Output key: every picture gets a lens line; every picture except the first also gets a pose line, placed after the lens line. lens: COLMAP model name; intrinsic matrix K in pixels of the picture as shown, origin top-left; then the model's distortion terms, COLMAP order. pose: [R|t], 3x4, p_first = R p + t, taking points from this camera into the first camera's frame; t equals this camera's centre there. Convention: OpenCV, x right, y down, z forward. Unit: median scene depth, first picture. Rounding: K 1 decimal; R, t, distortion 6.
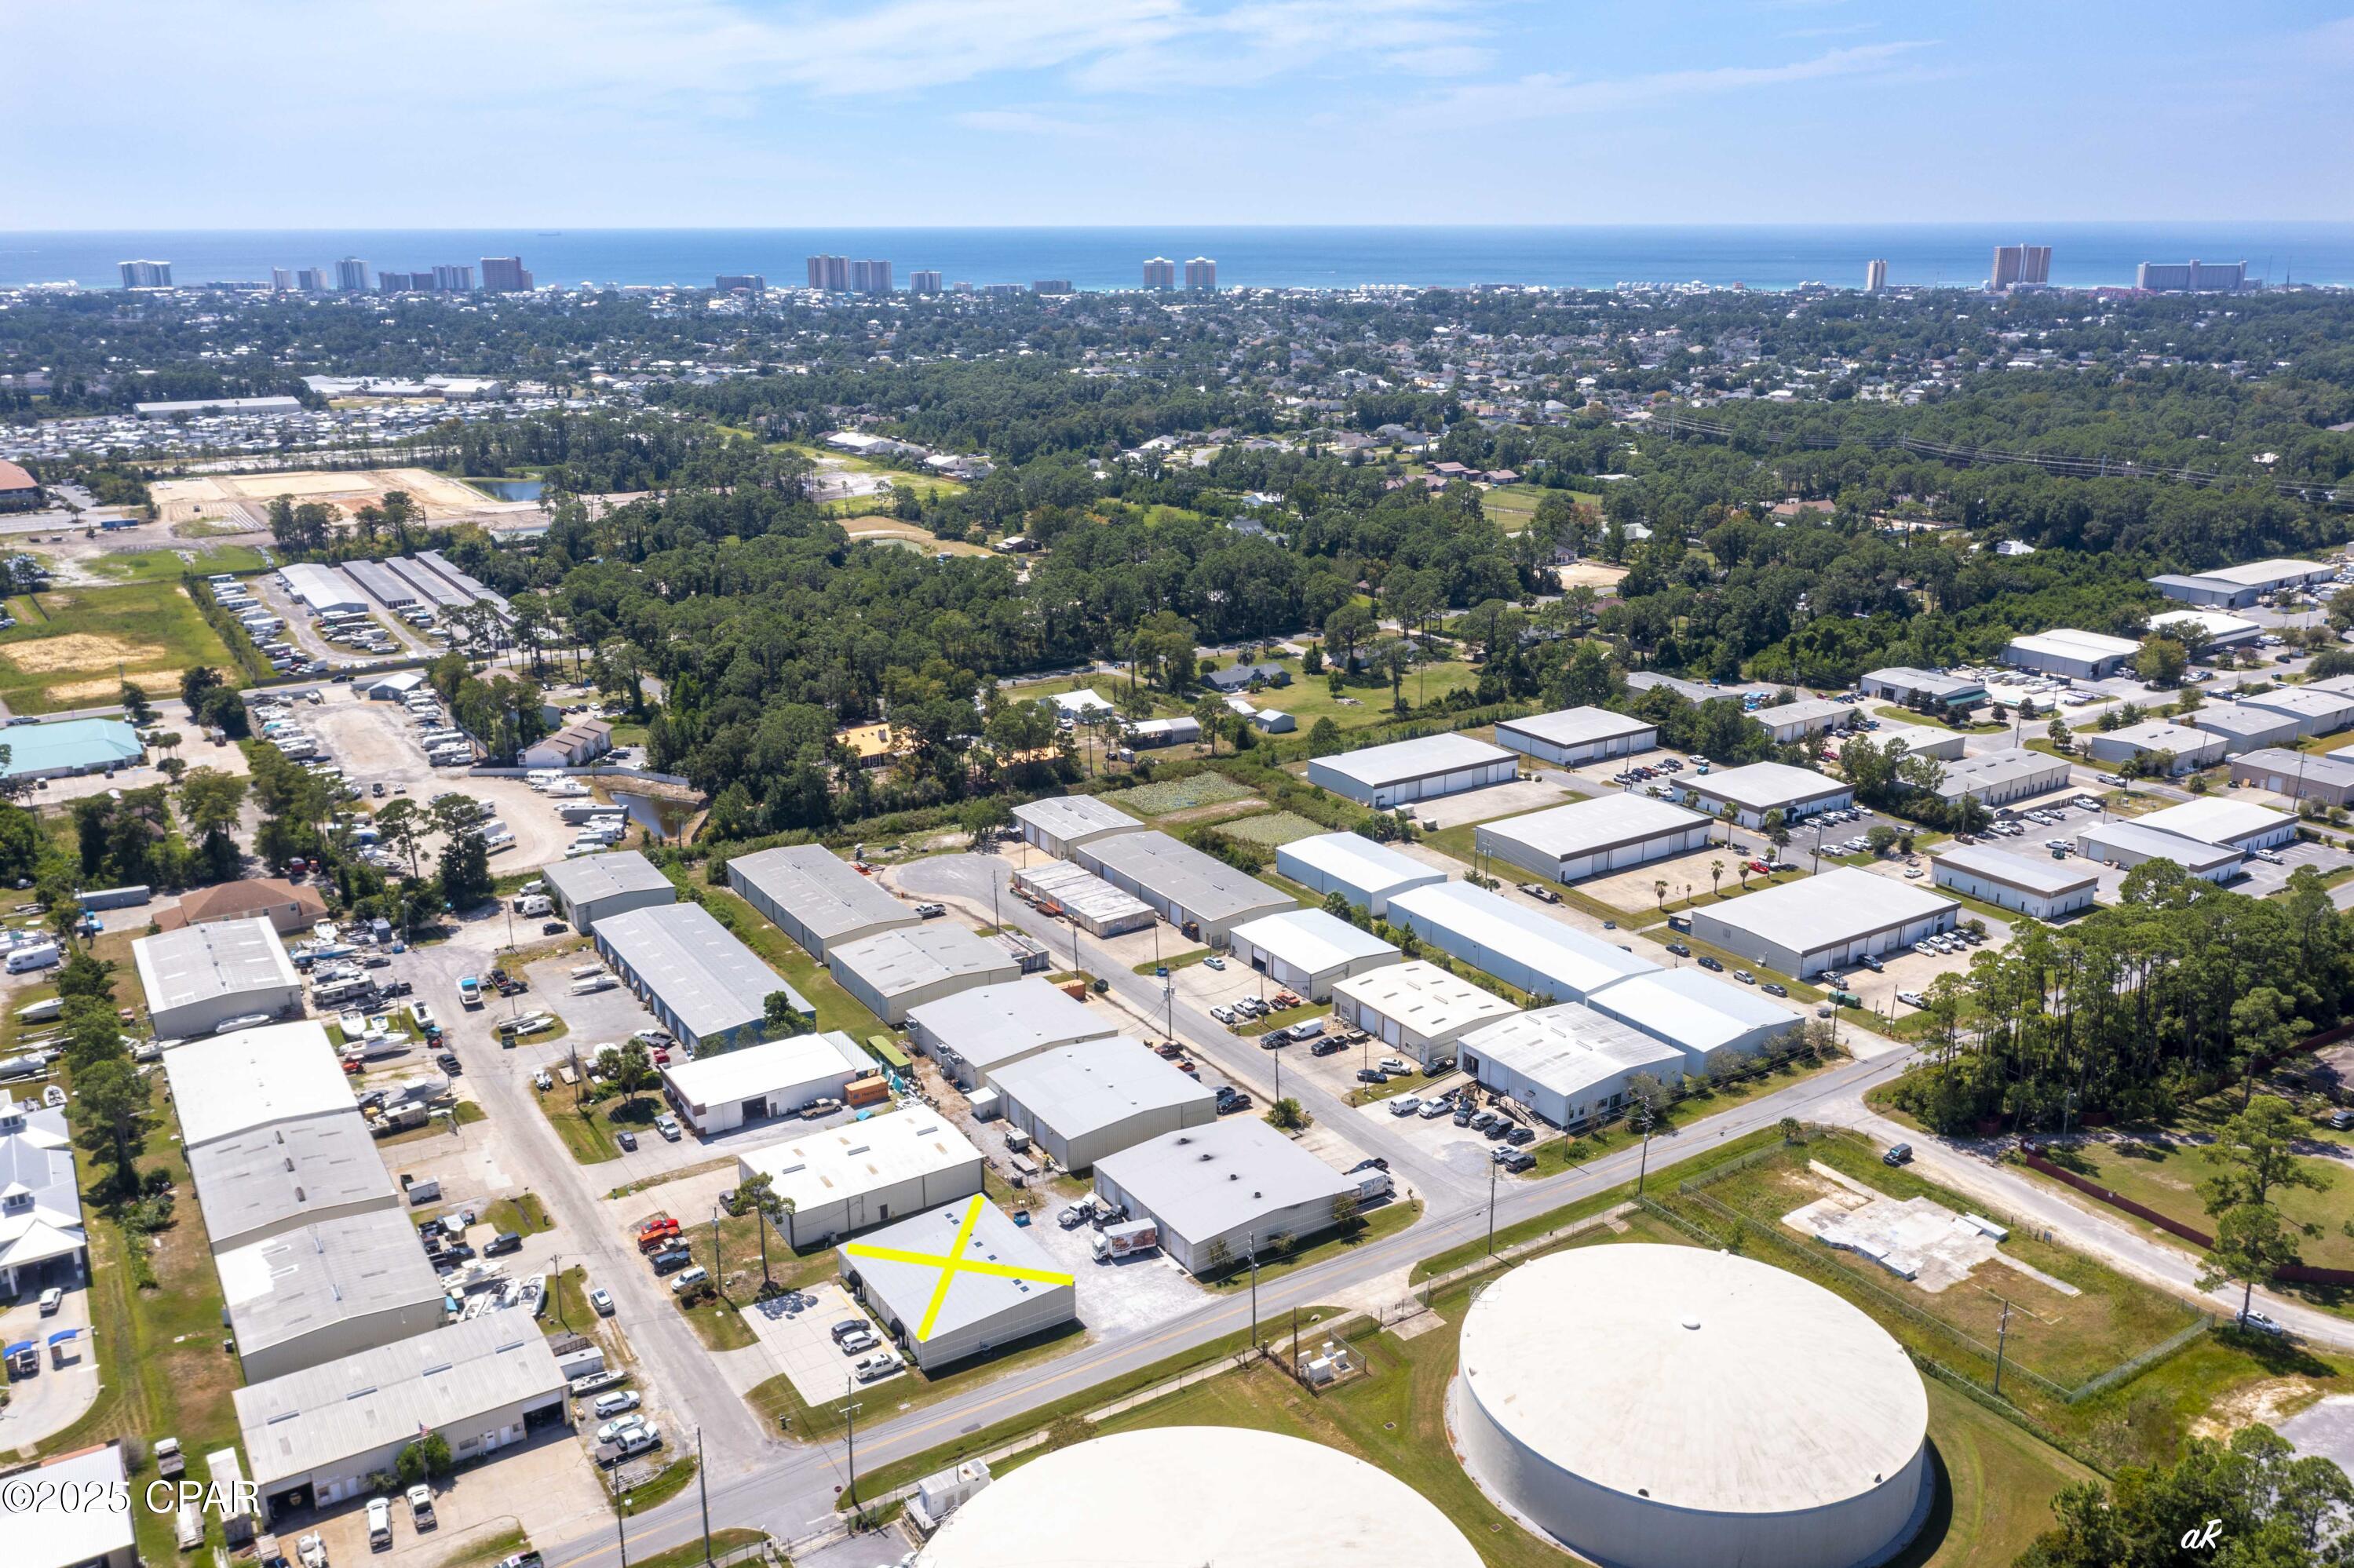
lens RADIAL K [[1857.3, 0, 1177.0], [0, 1857.3, 784.0], [0, 0, 1]] dist [-0.019723, 0.053636]
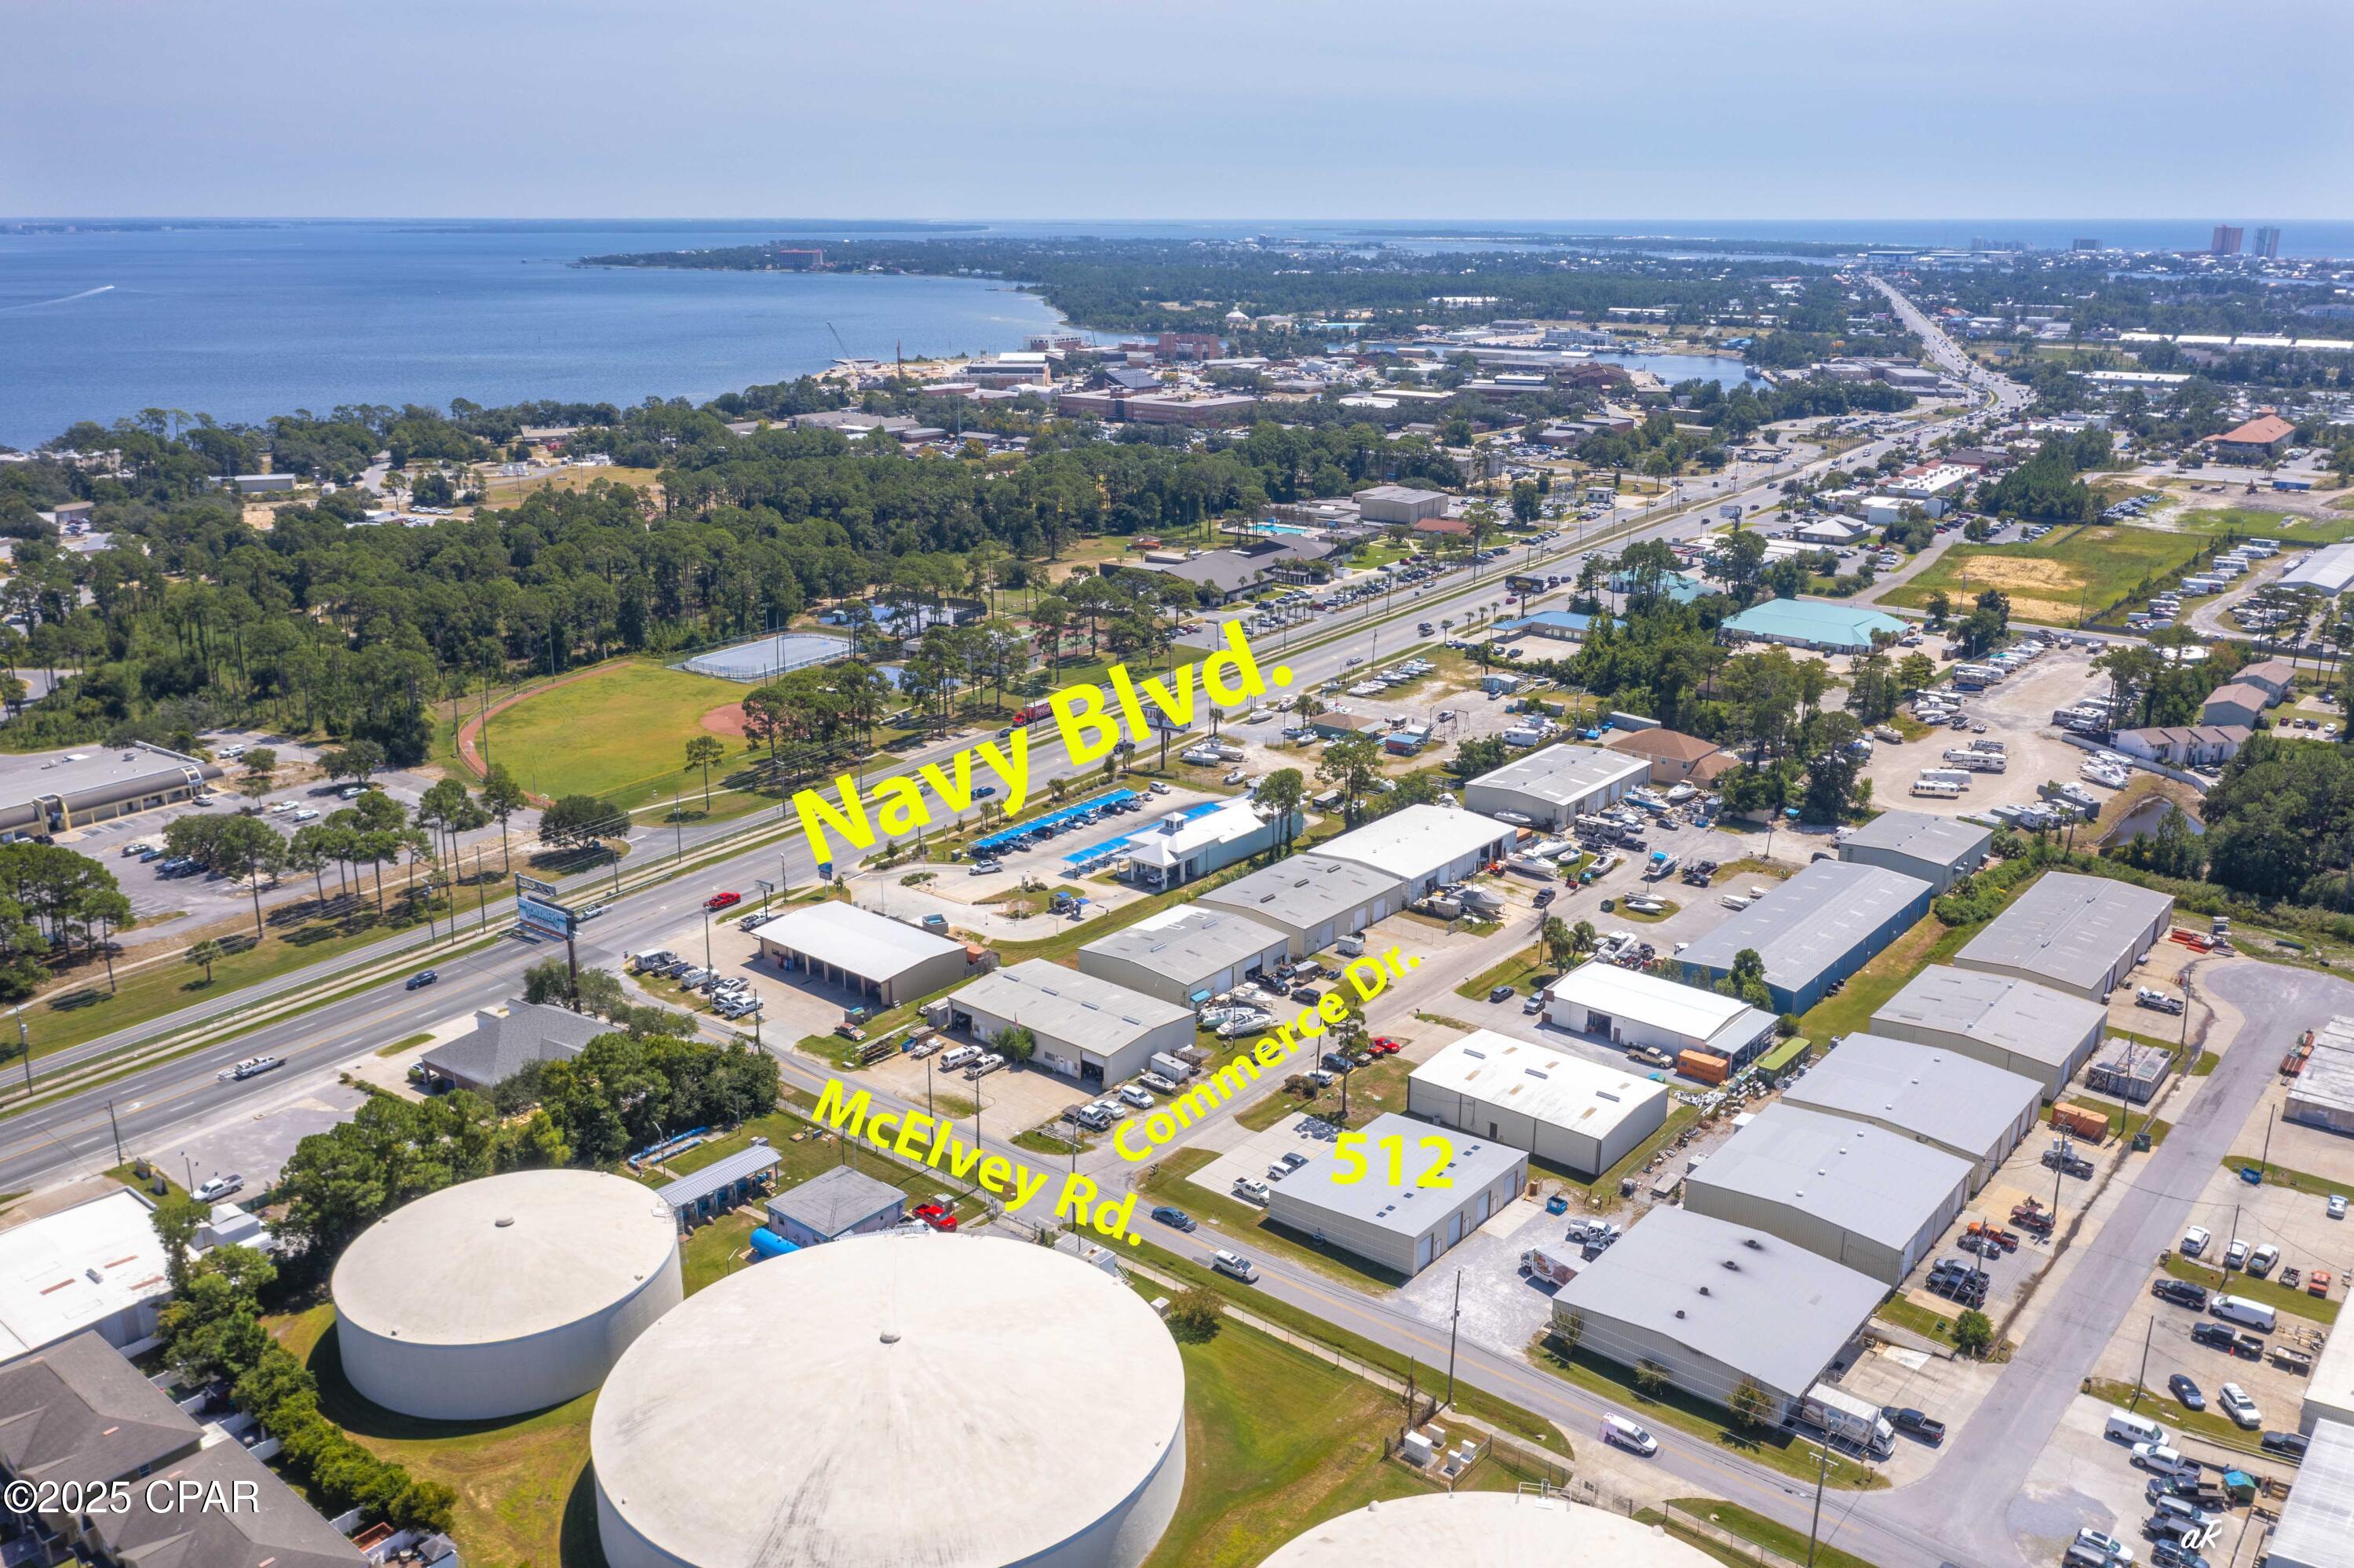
lens RADIAL K [[1857.3, 0, 1177.0], [0, 1857.3, 784.0], [0, 0, 1]] dist [-0.019723, 0.053636]
pose [[0.295920, 0.284552, -0.911845, 0.565222], [-0.280642, 0.938369, 0.201752, -0.077757], [0.913056, 0.196200, 0.357540, 0.432862]]
